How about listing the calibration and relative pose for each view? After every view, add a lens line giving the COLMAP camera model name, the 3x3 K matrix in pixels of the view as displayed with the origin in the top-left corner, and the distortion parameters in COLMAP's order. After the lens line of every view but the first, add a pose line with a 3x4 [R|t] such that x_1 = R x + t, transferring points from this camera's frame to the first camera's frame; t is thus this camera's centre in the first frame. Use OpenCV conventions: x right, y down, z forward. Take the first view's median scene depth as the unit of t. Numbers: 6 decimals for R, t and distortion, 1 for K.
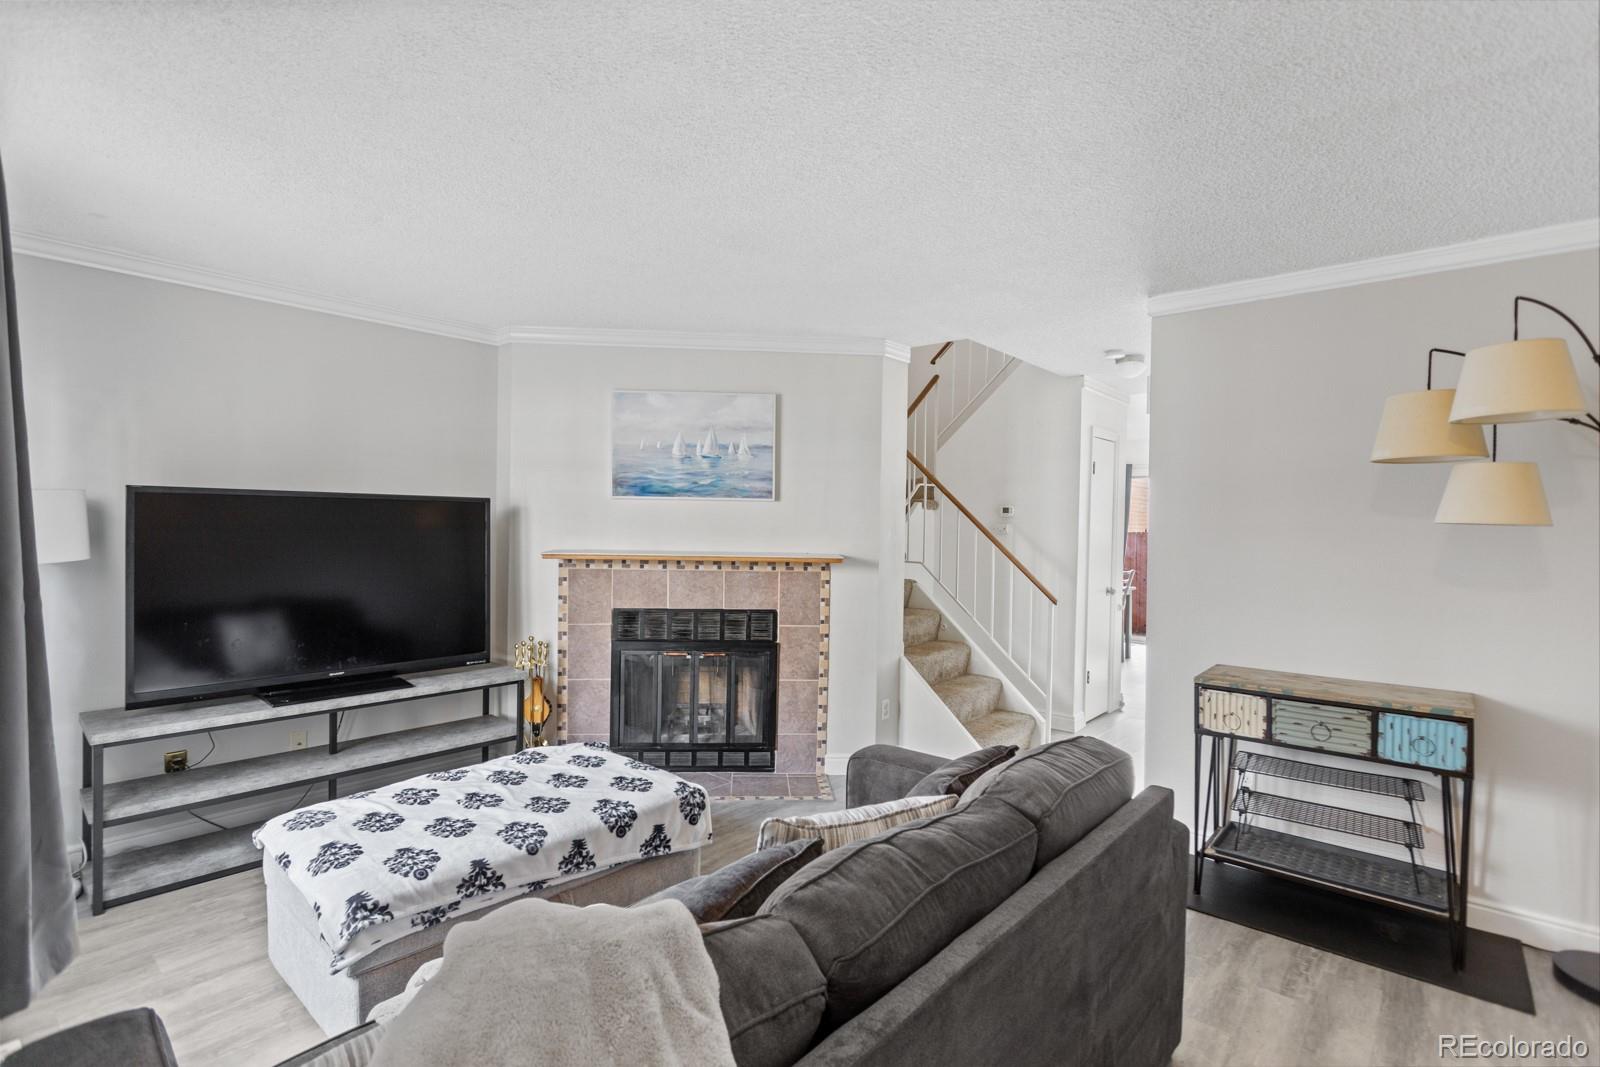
lens RADIAL K [[772.4, 0, 809.4], [0, 772.4, 531.4], [0, 0, 1]] dist [-0.001132, 0.001537]
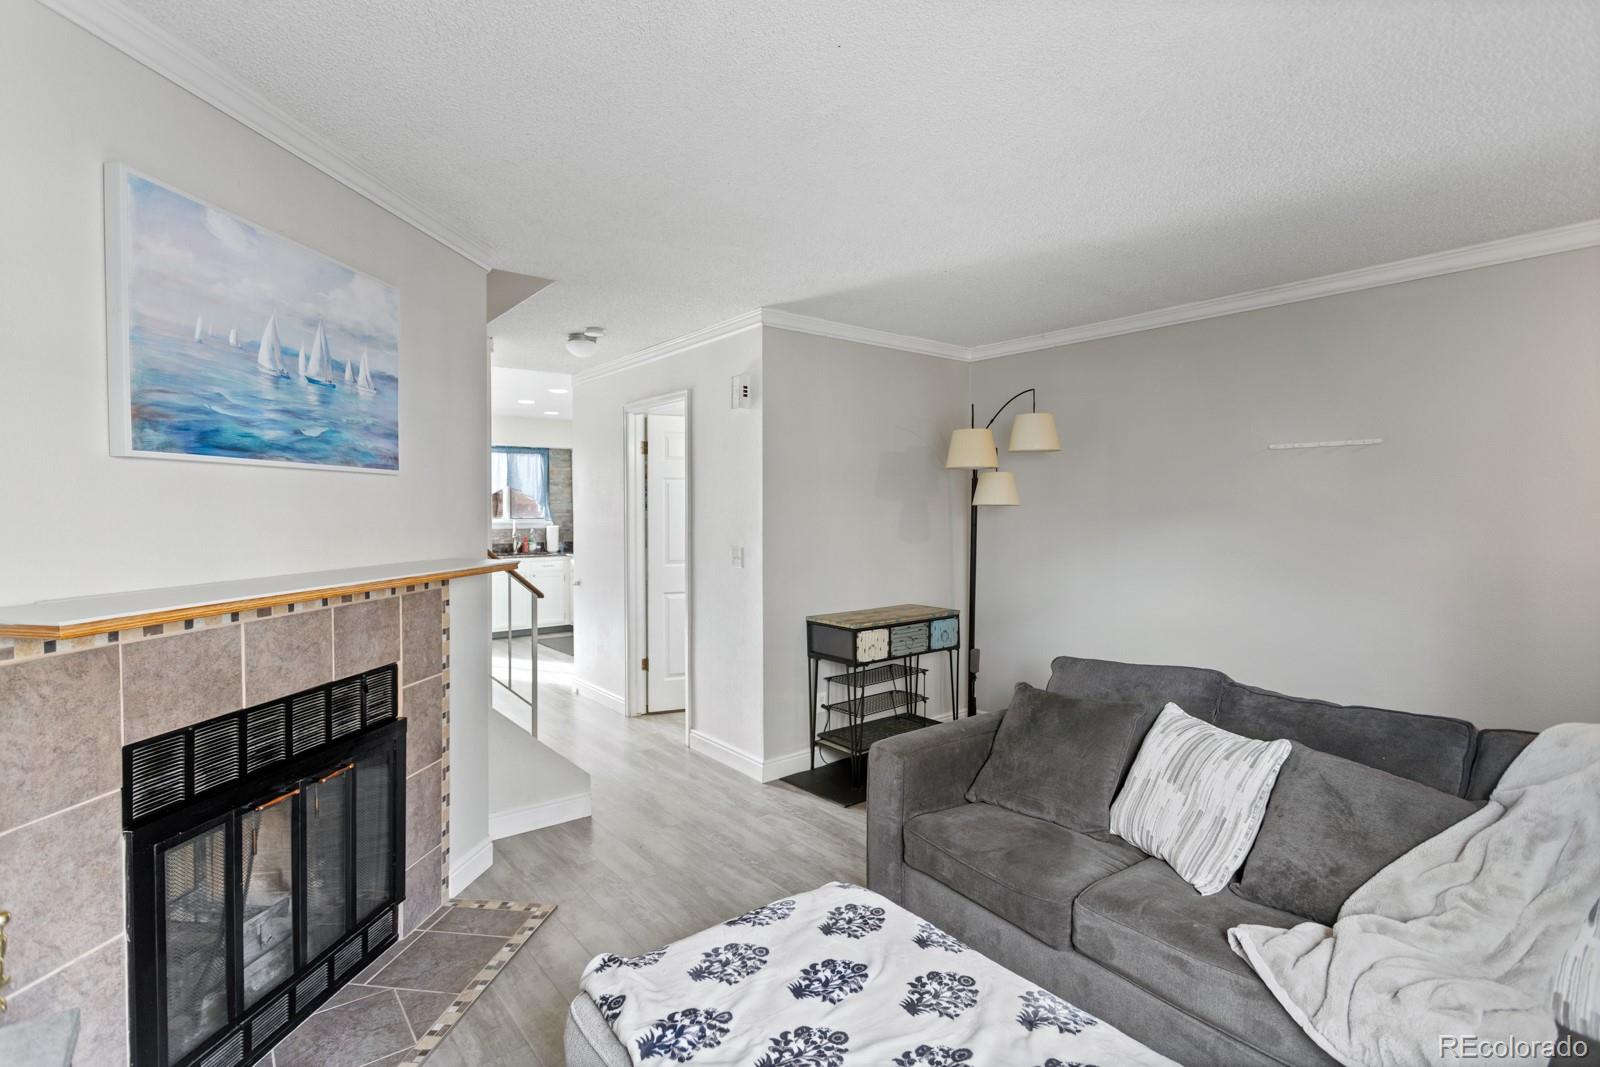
lens RADIAL K [[772.4, 0, 809.3], [0, 772.4, 531.4], [0, 0, 1]] dist [-0.001132, 0.001537]
pose [[0.184516, -0.044205, 0.981835, -0.561013], [0.014824, 0.999000, 0.042192, -0.016856], [-0.982718, 0.006769, 0.184987, 0.598758]]
